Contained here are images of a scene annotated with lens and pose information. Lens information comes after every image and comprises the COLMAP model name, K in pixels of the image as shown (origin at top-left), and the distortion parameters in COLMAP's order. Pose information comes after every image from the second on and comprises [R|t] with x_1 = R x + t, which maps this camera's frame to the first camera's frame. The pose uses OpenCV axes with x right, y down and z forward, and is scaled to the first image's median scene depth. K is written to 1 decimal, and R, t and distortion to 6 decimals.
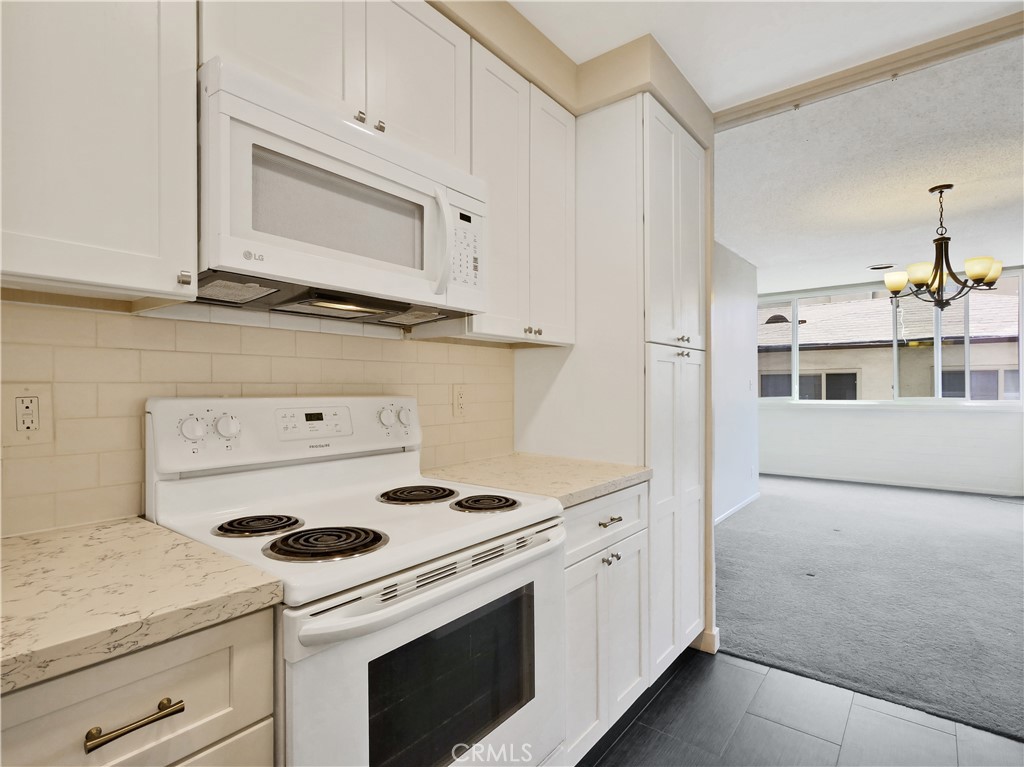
lens RADIAL K [[521.3, 0, 516.8], [0, 521.3, 392.0], [0, 0, 1]] dist [0.002891, -0.000147]
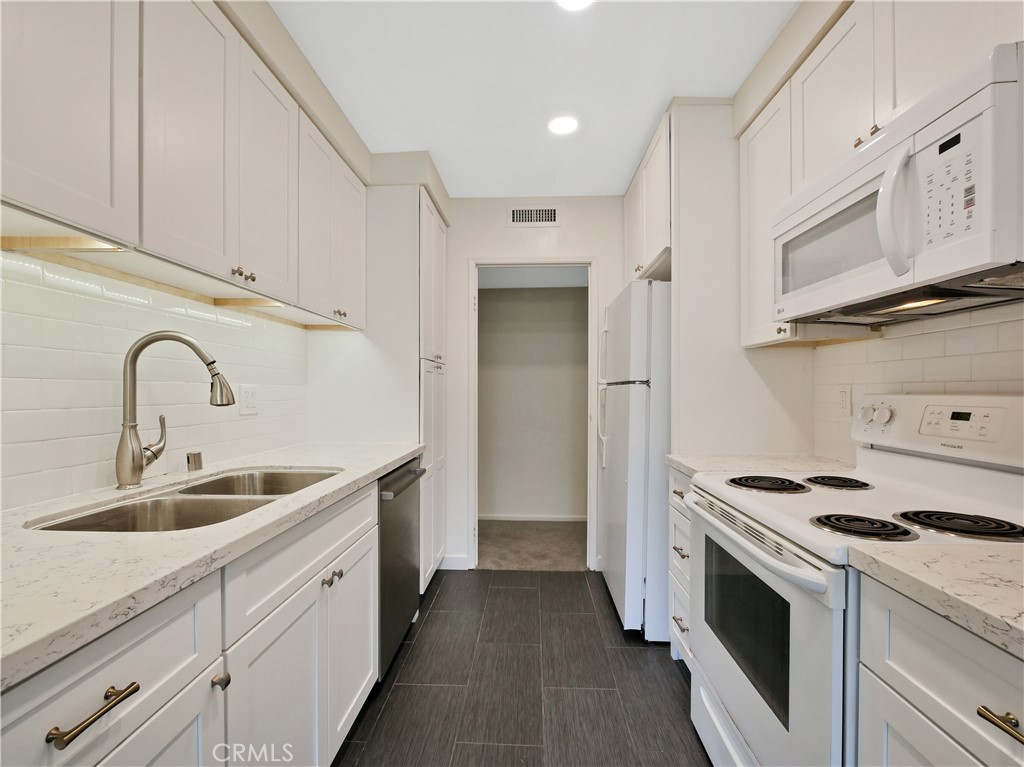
lens RADIAL K [[446.0, 0, 516.4], [0, 446.0, 390.8], [0, 0, 1]] dist [-0.004017, -0.000342]
pose [[-0.807567, 0.007085, -0.589733, 0.310730], [0.002613, 0.999961, 0.008436, -0.003387], [0.589770, 0.005272, -0.807554, 0.486414]]
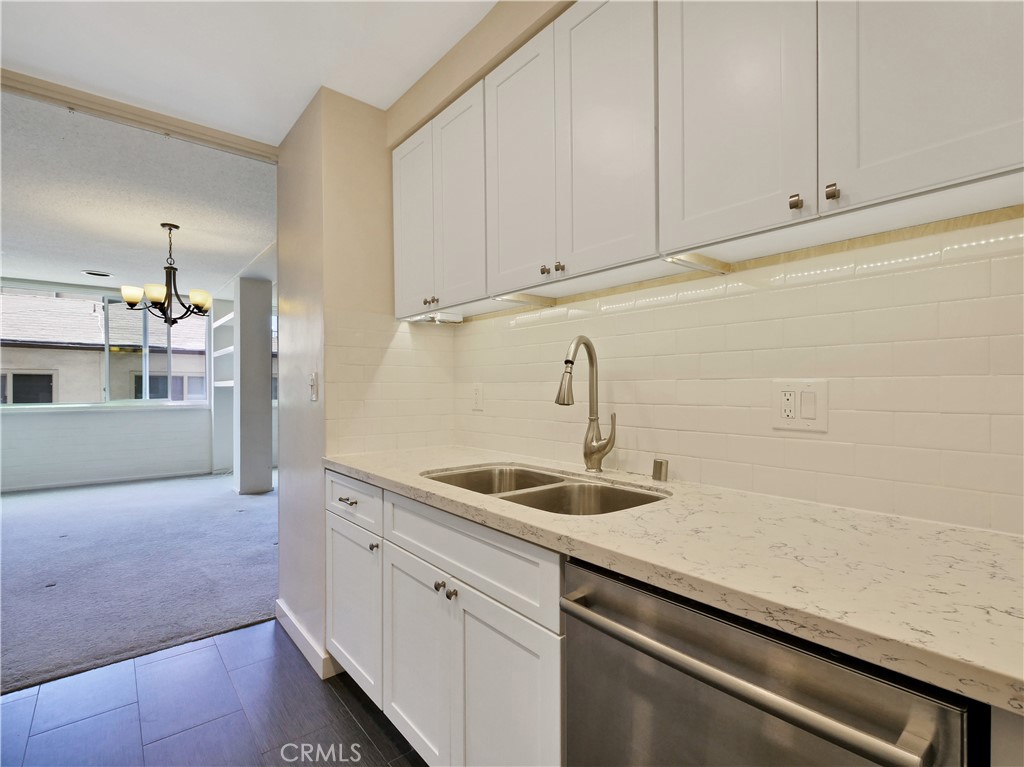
lens RADIAL K [[492.4, 0, 510.2], [0, 492.4, 390.6], [0, 0, 1]] dist [-0.001540, -0.000075]
pose [[0.217551, 0.001934, 0.976047, -0.133387], [0.005495, 0.999980, -0.003207, 0.001027], [-0.976034, 0.006061, 0.217536, -0.019460]]
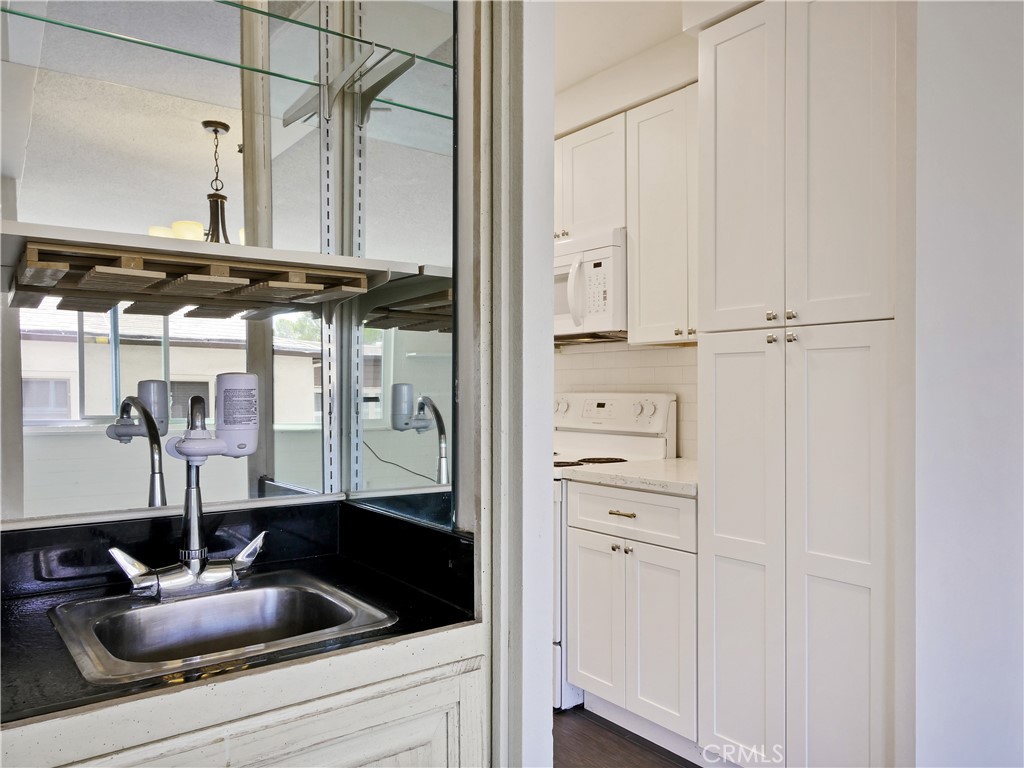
lens RADIAL K [[756.0, 0, 511.0], [0, 756.0, 386.5], [0, 0, 1]] dist [0.000247, -0.000015]
pose [[-0.258492, 0.002824, -0.966009, 0.810898], [0.000640, 0.999996, 0.002752, -0.007321], [0.966013, 0.000093, -0.258492, 0.553204]]
